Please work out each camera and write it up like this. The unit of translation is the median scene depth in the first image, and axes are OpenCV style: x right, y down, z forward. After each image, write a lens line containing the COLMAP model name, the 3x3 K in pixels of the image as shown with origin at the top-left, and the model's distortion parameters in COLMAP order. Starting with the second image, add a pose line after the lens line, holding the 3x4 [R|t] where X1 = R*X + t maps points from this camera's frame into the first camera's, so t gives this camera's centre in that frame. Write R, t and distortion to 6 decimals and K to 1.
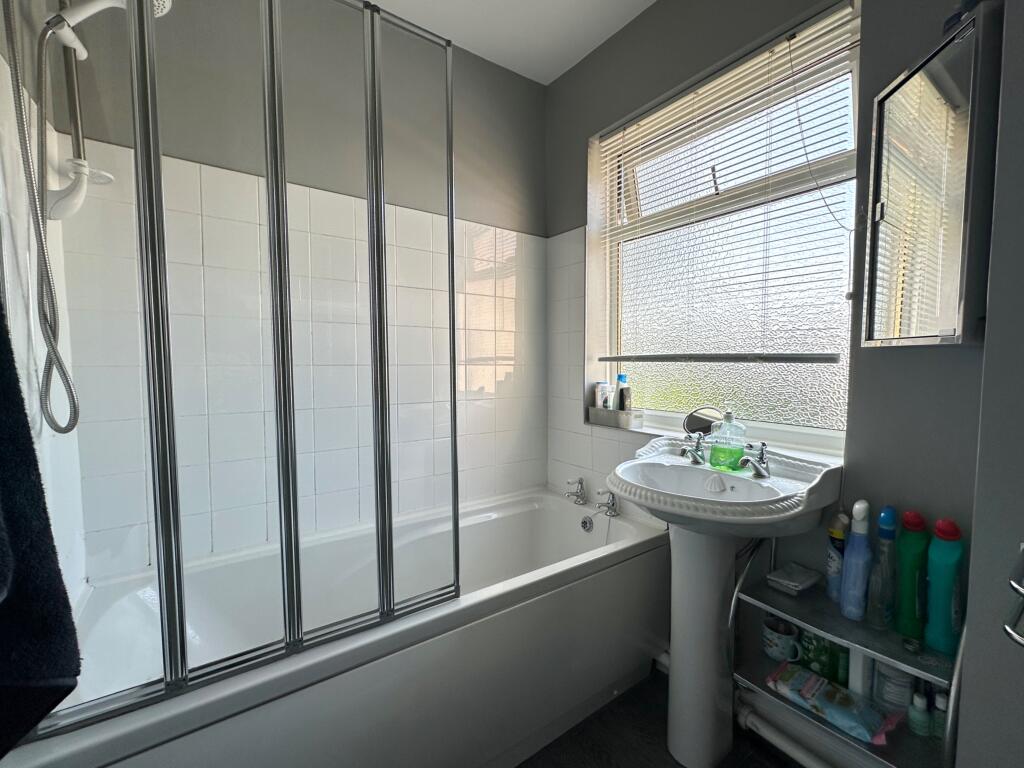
lens RADIAL K [[444.9, 0, 511.1], [0, 444.9, 383.8], [0, 0, 1]] dist [-0.001788, 0.000449]
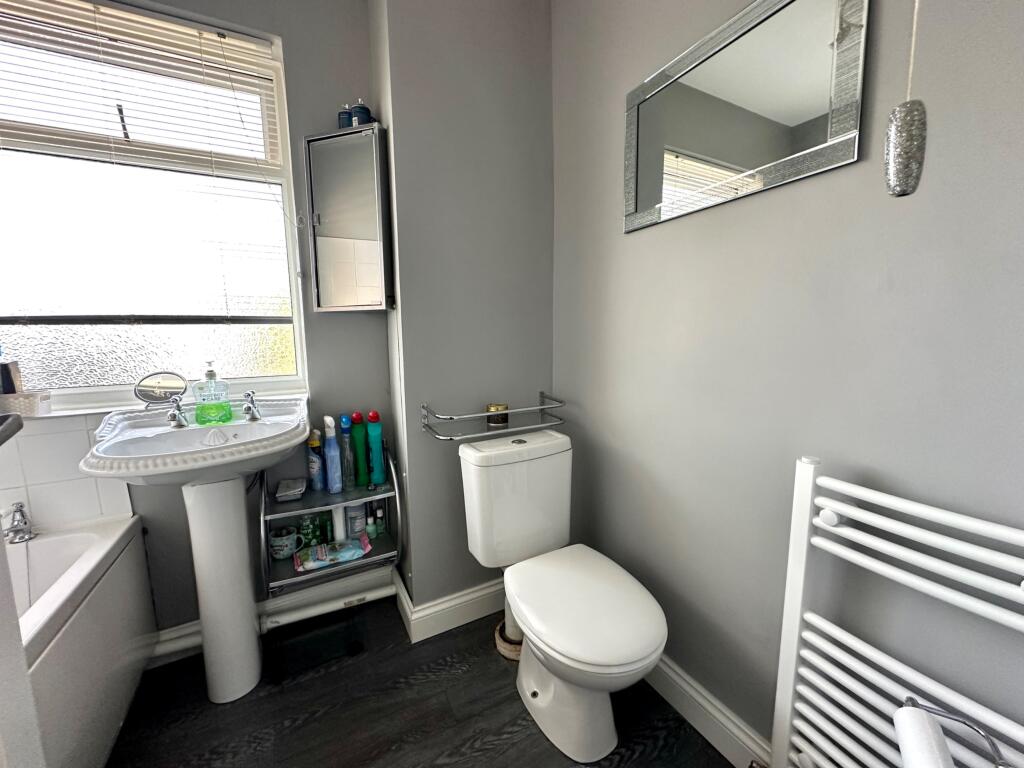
lens RADIAL K [[409.7, 0, 510.5], [0, 409.7, 383.4], [0, 0, 1]] dist [-0.001270, -0.000239]
pose [[0.138316, -0.122242, 0.982815, -0.430011], [0.073833, 0.990865, 0.112852, 0.042212], [-0.987632, 0.056955, 0.146078, 0.171764]]
